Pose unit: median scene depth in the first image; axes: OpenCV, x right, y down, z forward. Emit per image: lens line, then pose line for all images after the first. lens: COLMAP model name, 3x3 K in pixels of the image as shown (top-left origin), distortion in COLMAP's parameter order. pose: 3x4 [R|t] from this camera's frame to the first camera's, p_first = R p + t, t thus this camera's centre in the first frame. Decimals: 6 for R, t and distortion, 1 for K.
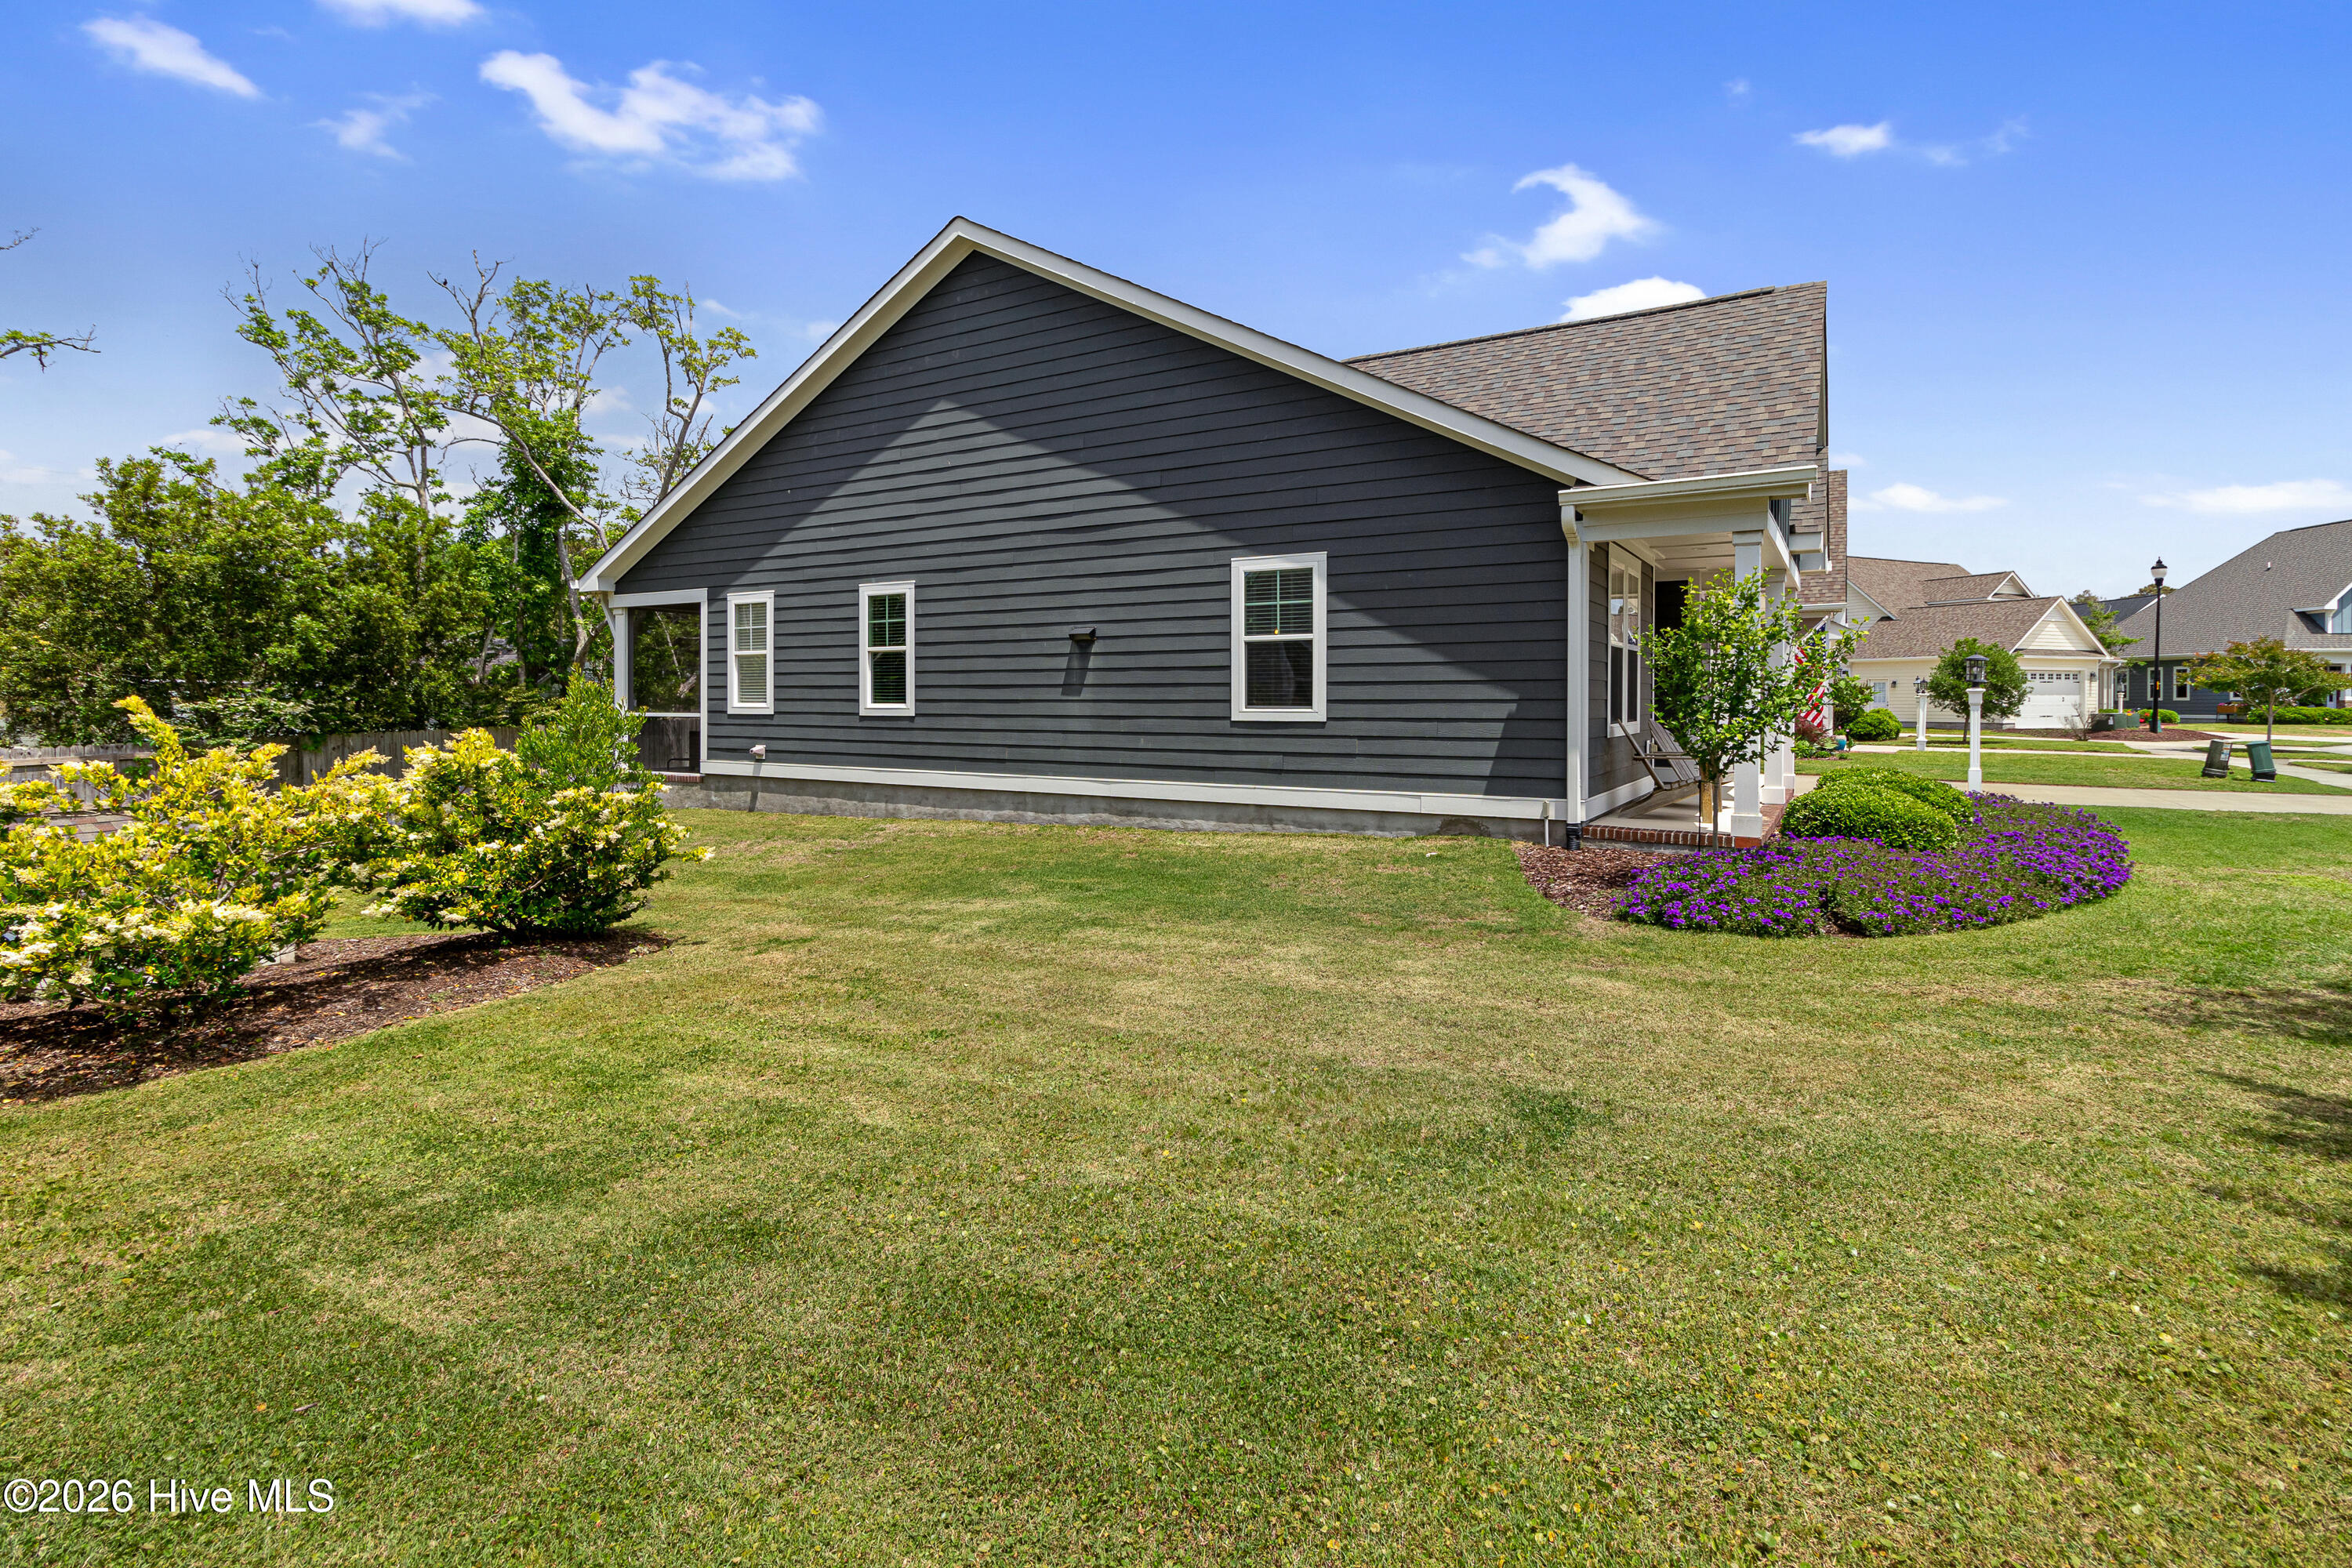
lens RADIAL K [[1099.4, 0, 1151.1], [0, 1099.4, 775.4], [0, 0, 1]] dist [0.000654, -0.000022]
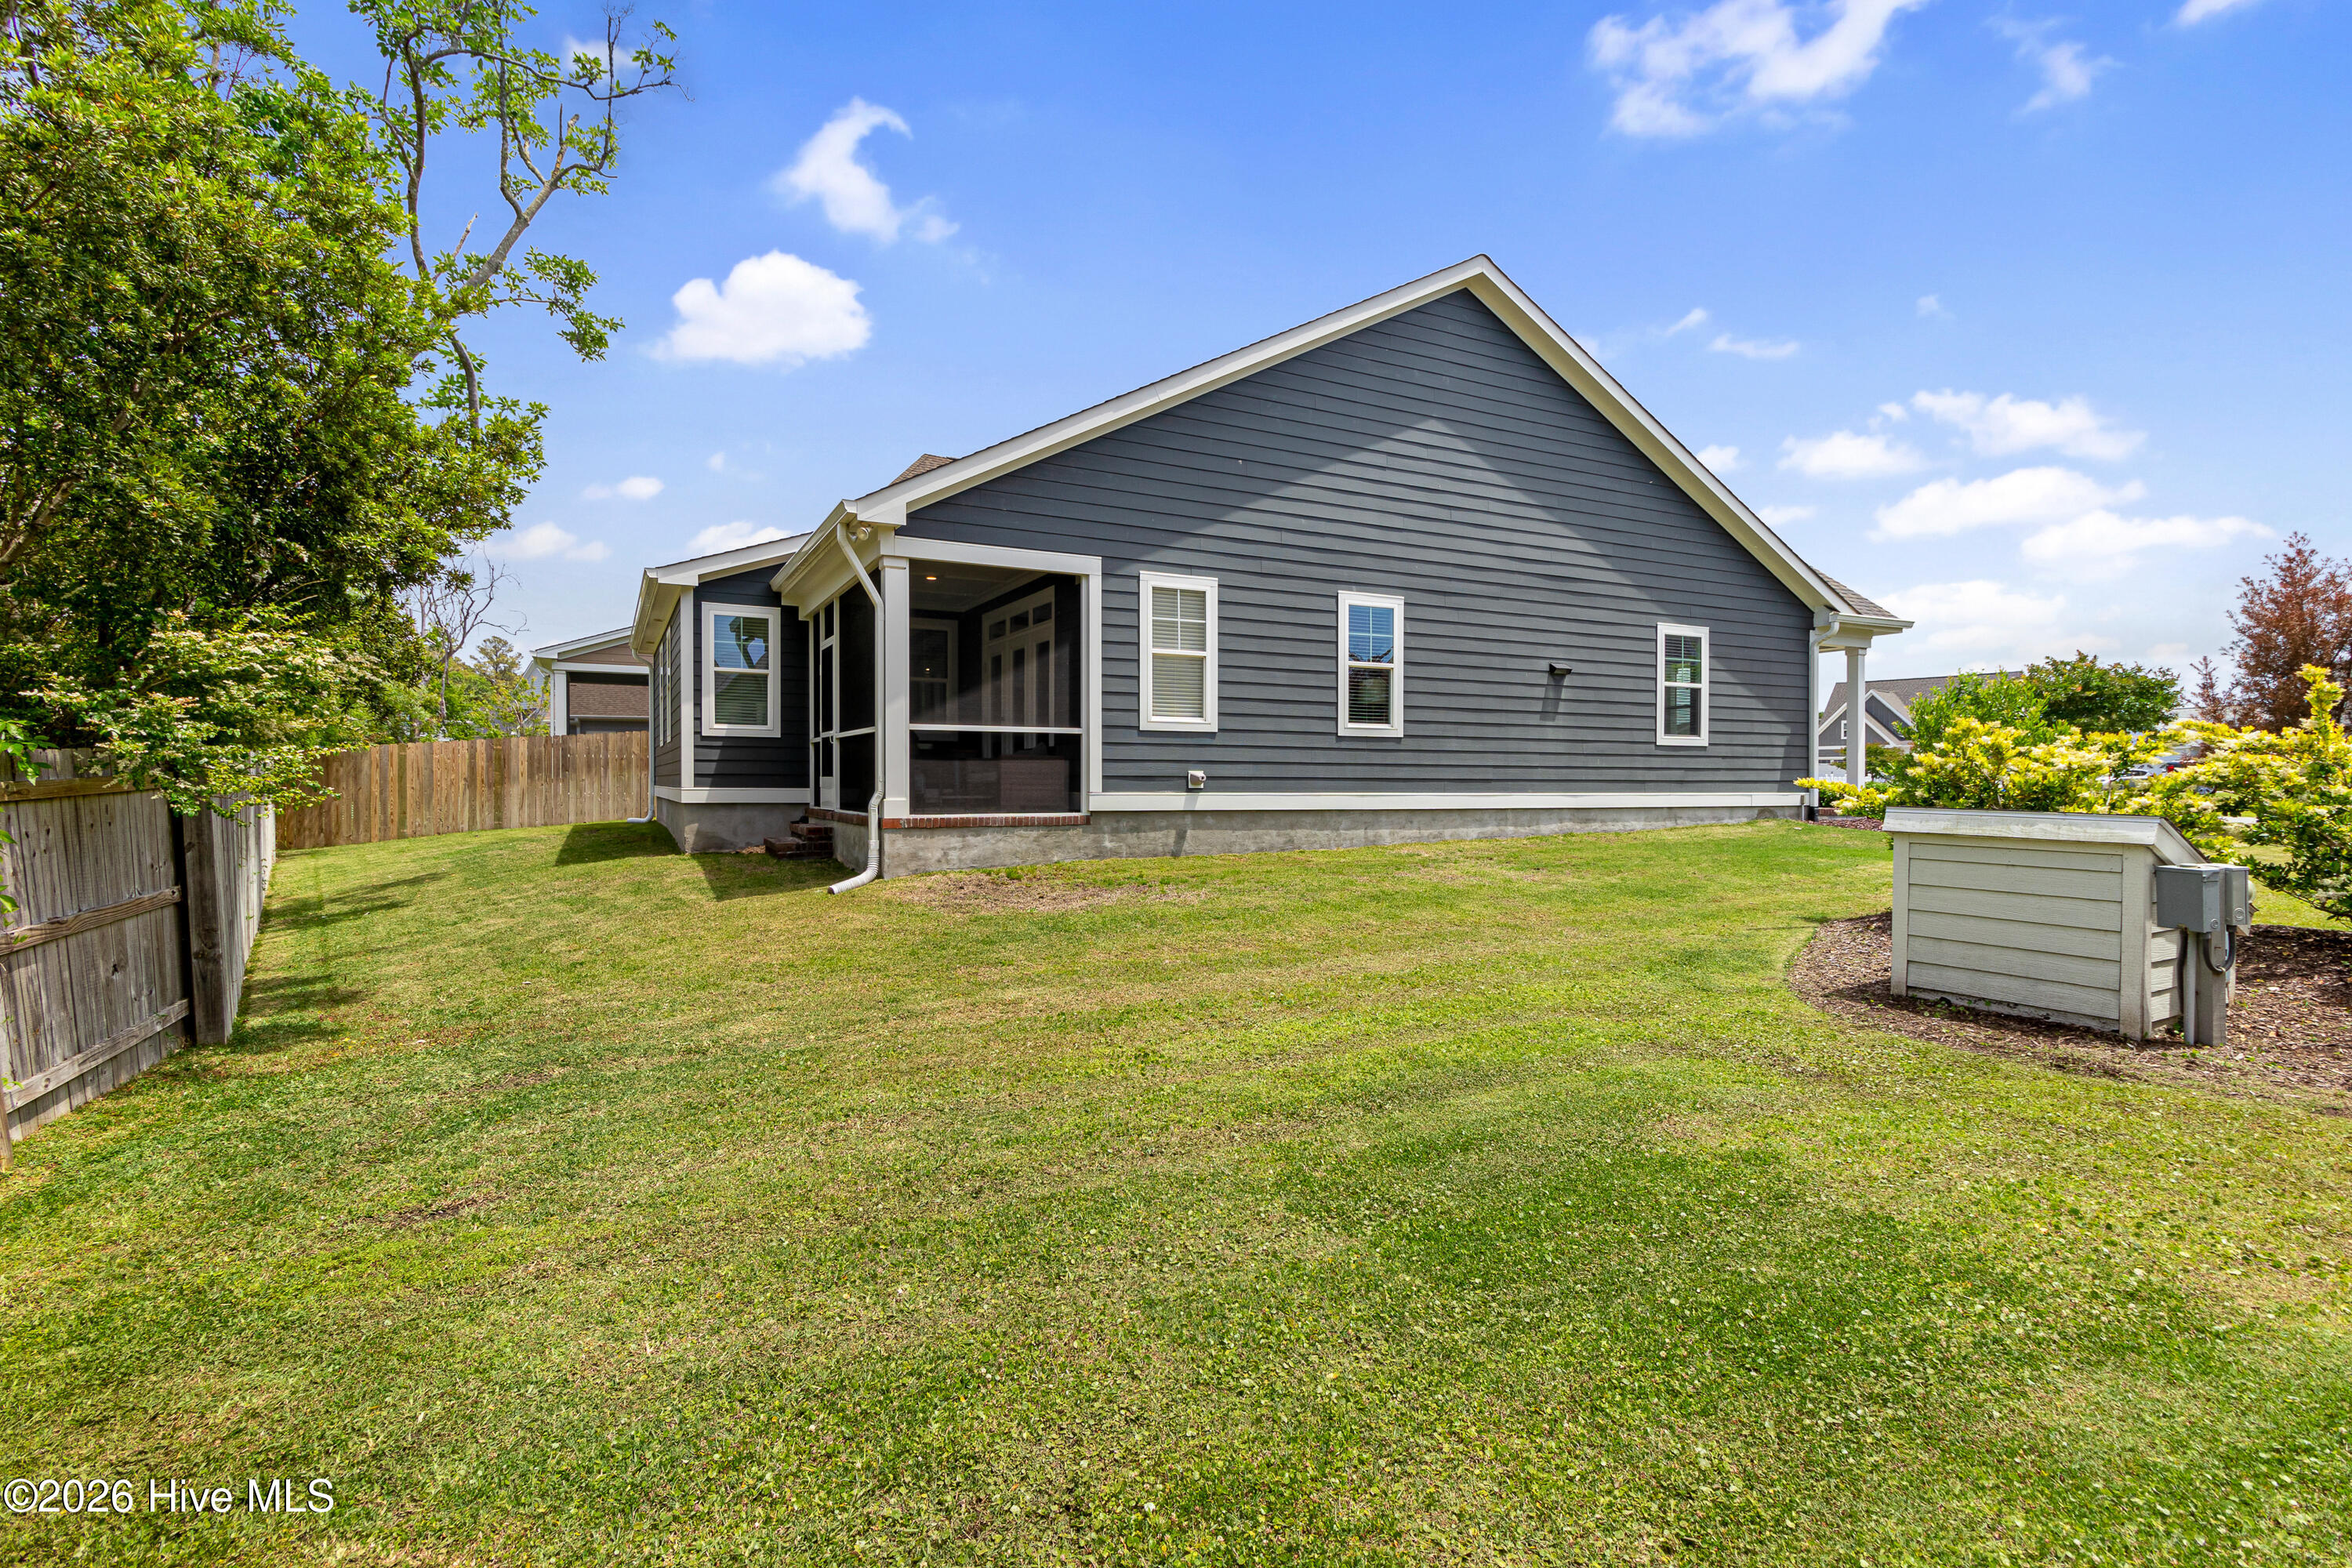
lens RADIAL K [[1099.4, 0, 1151.1], [0, 1099.4, 775.4], [0, 0, 1]] dist [0.000654, -0.000022]
pose [[0.547306, -0.031165, 0.836352, -1.116494], [0.022075, 0.999496, 0.022799, -0.046191], [-0.836641, 0.005984, 0.547719, 0.639281]]
